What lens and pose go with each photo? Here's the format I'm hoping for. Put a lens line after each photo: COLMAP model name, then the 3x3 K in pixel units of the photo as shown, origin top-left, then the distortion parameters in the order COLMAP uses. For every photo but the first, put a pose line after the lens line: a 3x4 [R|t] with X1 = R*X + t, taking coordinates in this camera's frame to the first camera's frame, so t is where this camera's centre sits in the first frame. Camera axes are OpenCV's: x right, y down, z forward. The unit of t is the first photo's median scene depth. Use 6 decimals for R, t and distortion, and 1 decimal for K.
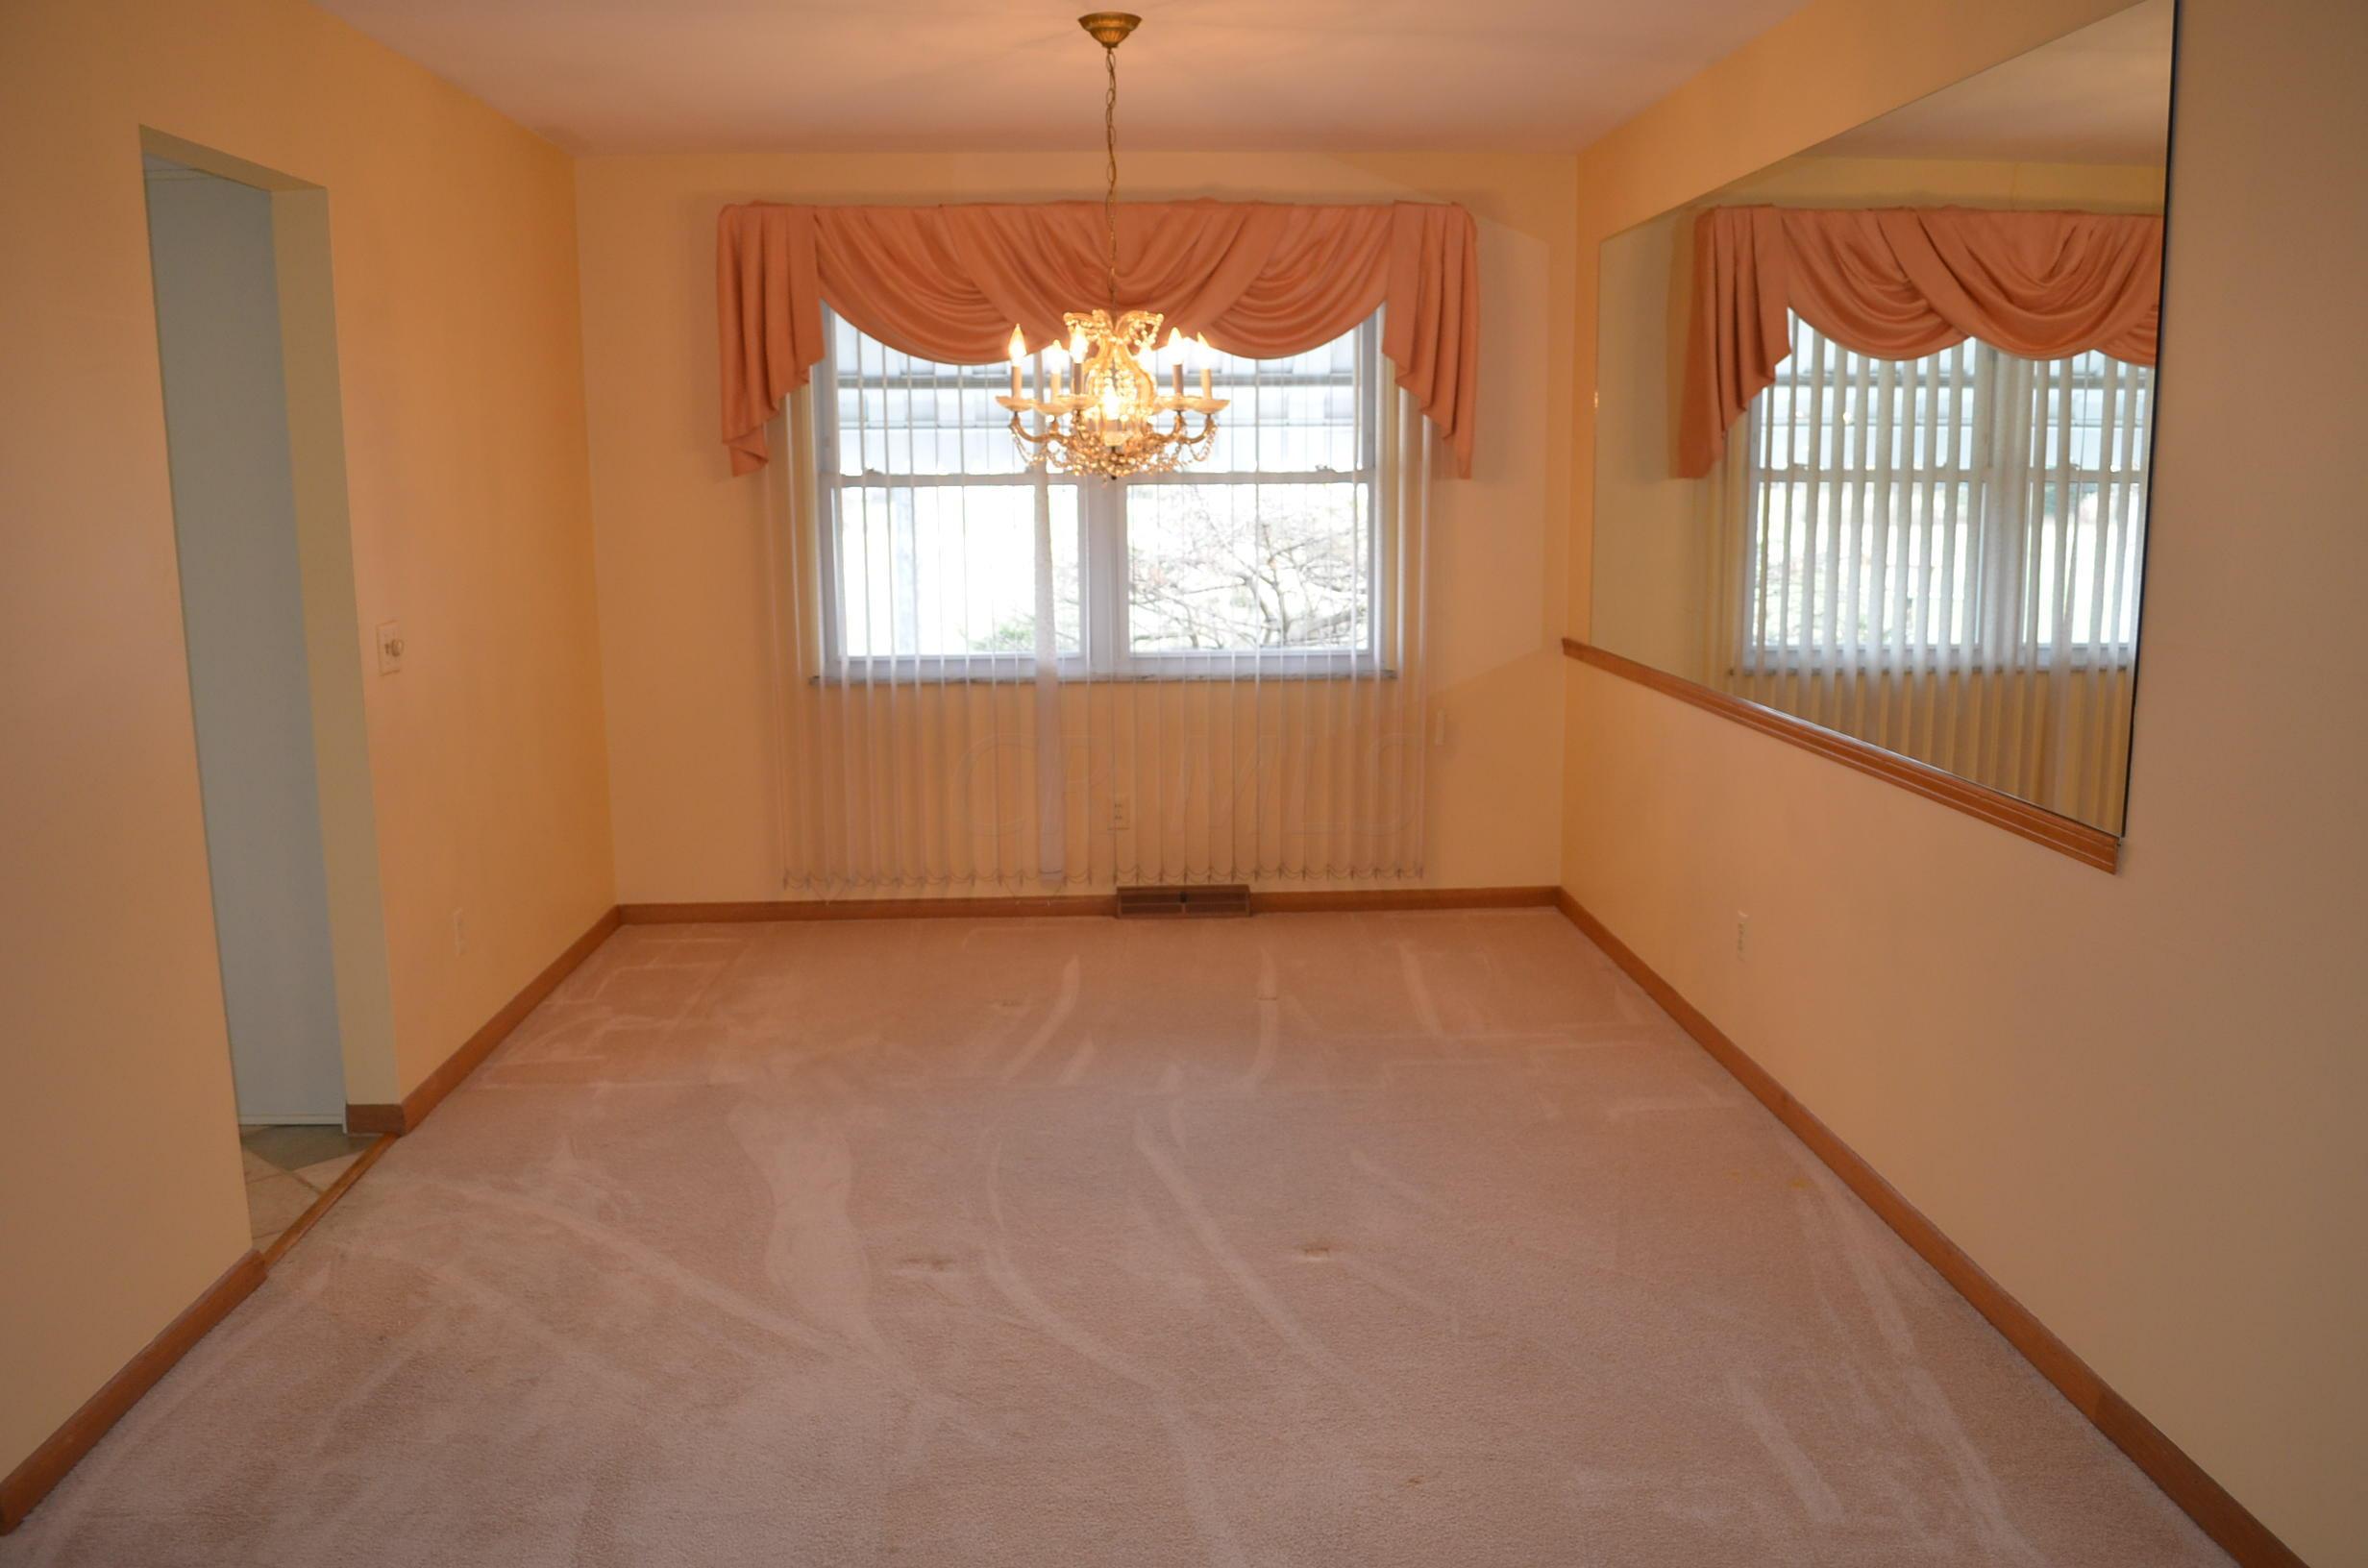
lens RADIAL K [[1849.0, 0, 1195.8], [0, 1849.0, 800.8], [0, 0, 1]] dist [-0.080786, 0.009476]
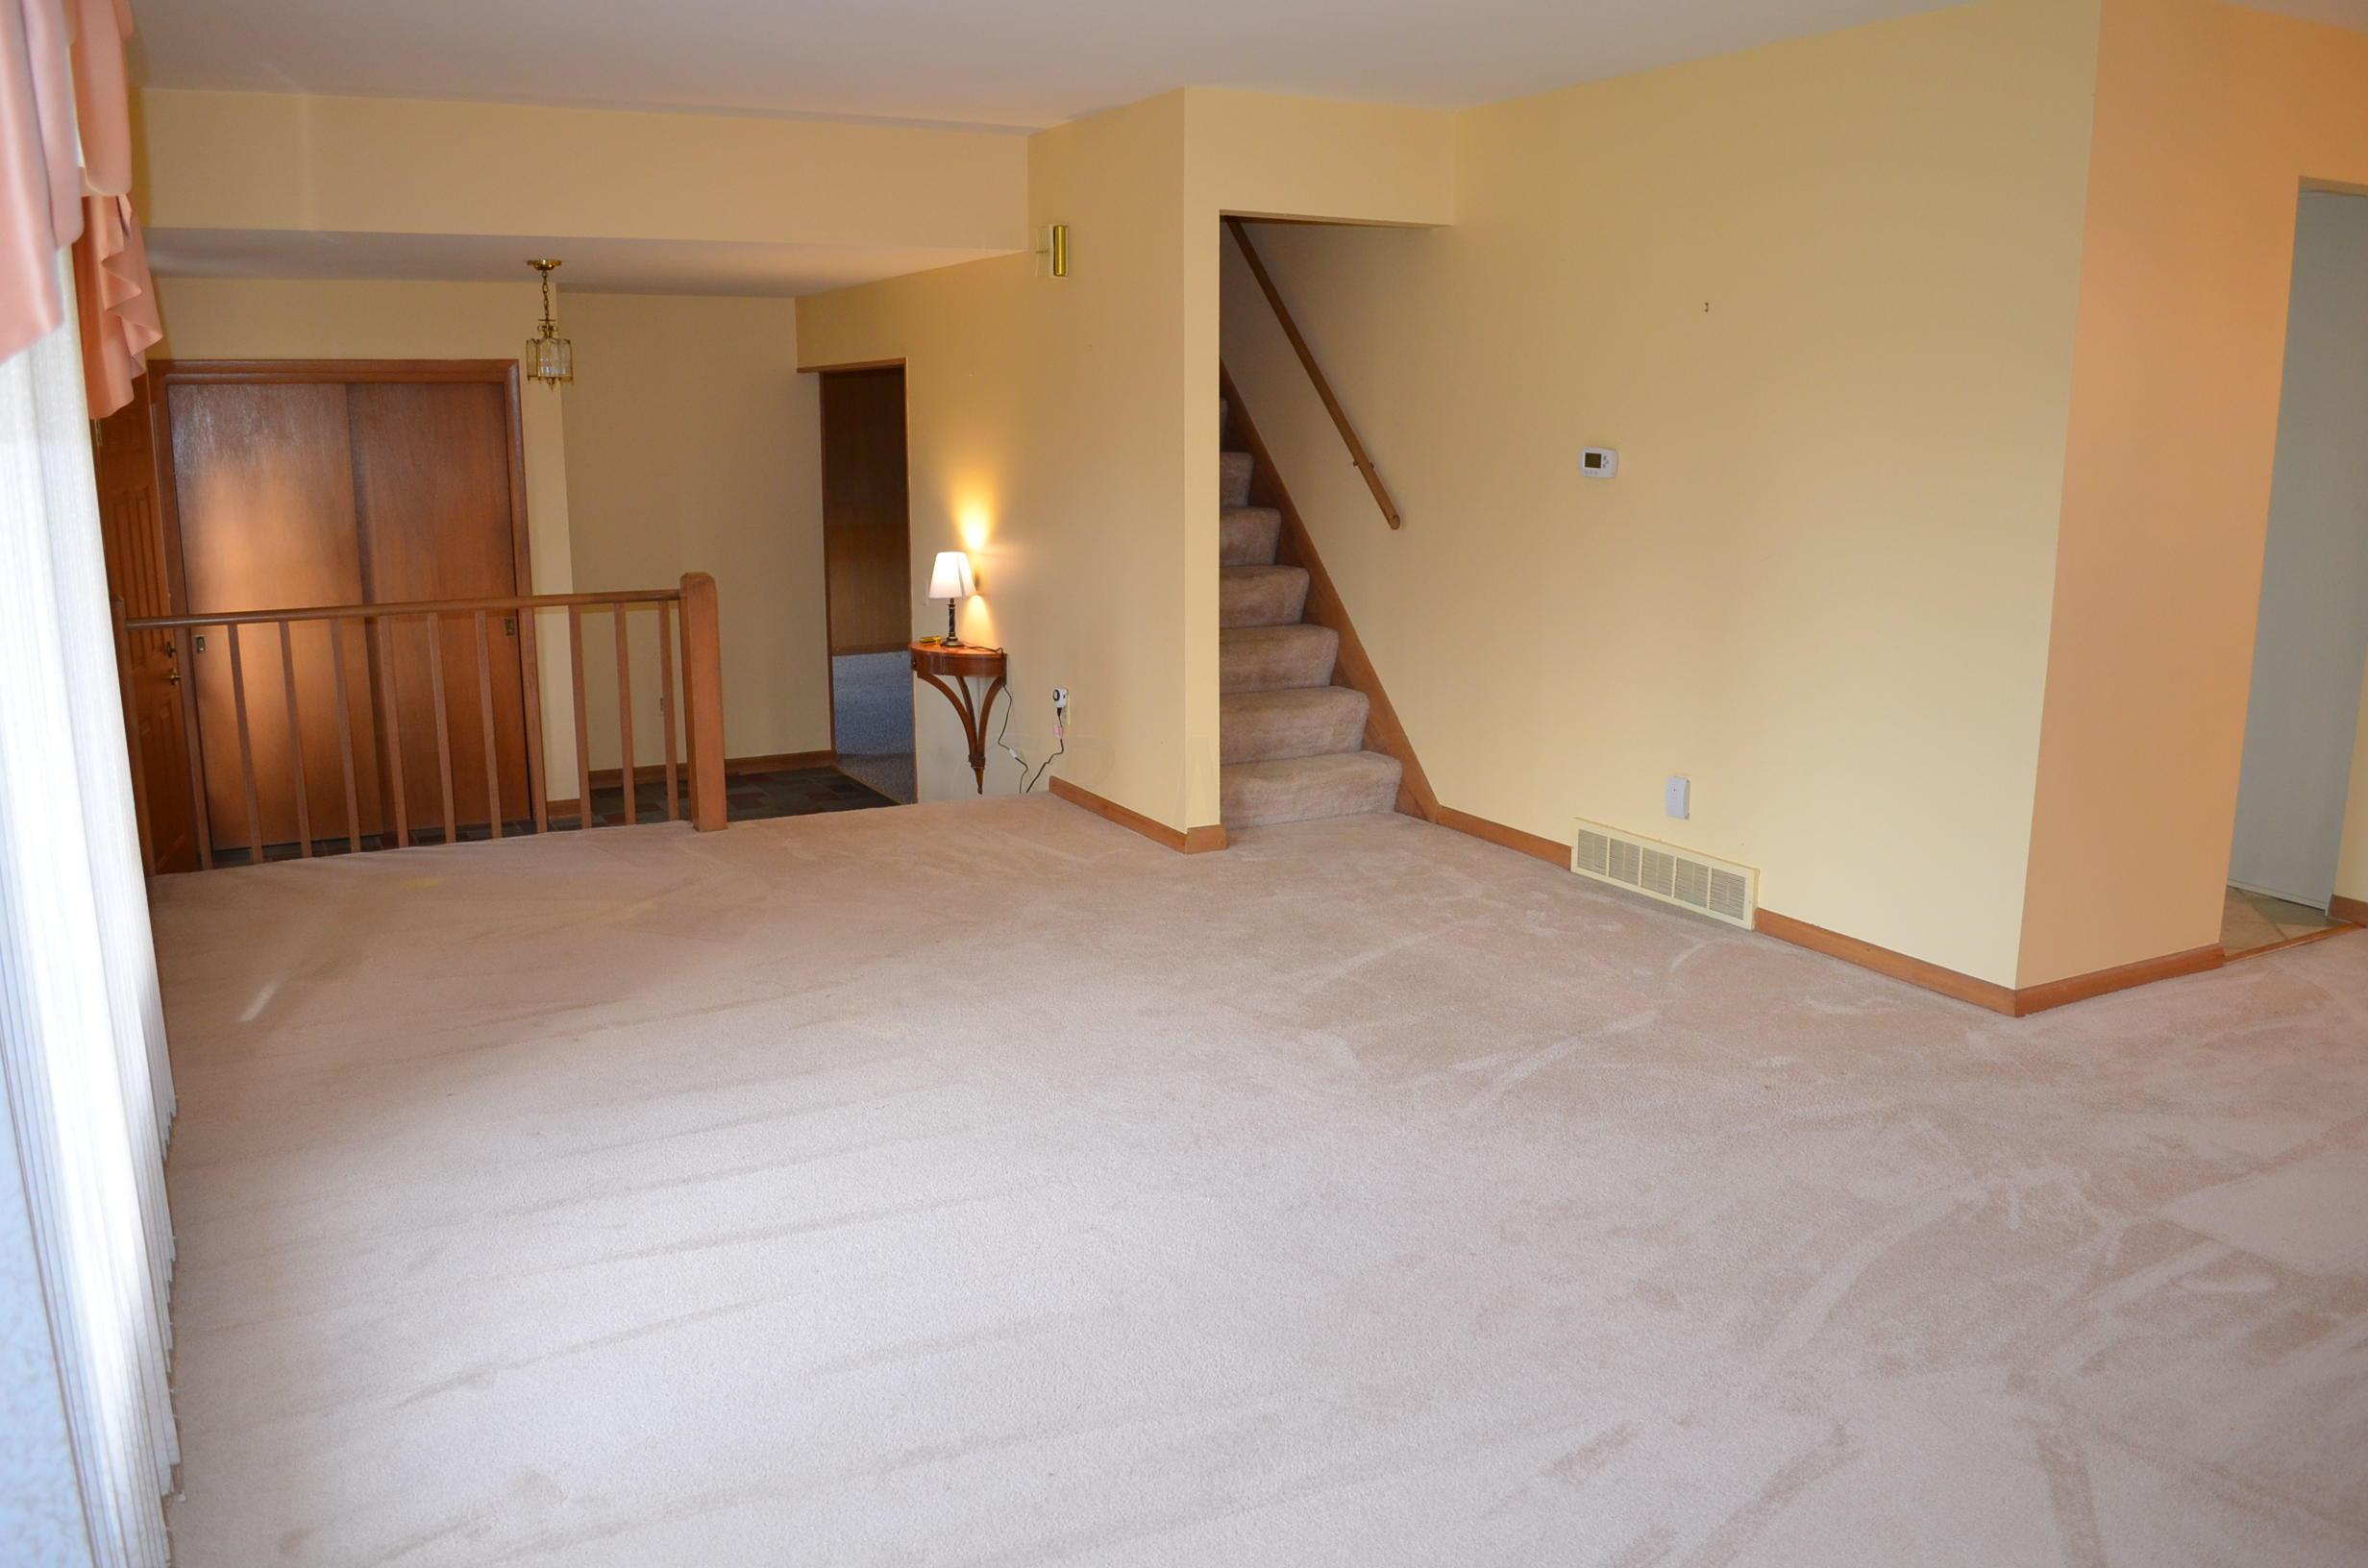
lens RADIAL K [[1849.0, 0, 1198.5], [0, 1849.0, 793.4], [0, 0, 1]] dist [-0.080786, 0.009476]
pose [[0.430527, 0.198297, -0.880525, 0.229489], [-0.168981, 0.976026, 0.137182, 0.041952], [0.886618, 0.089732, 0.453714, -0.243583]]
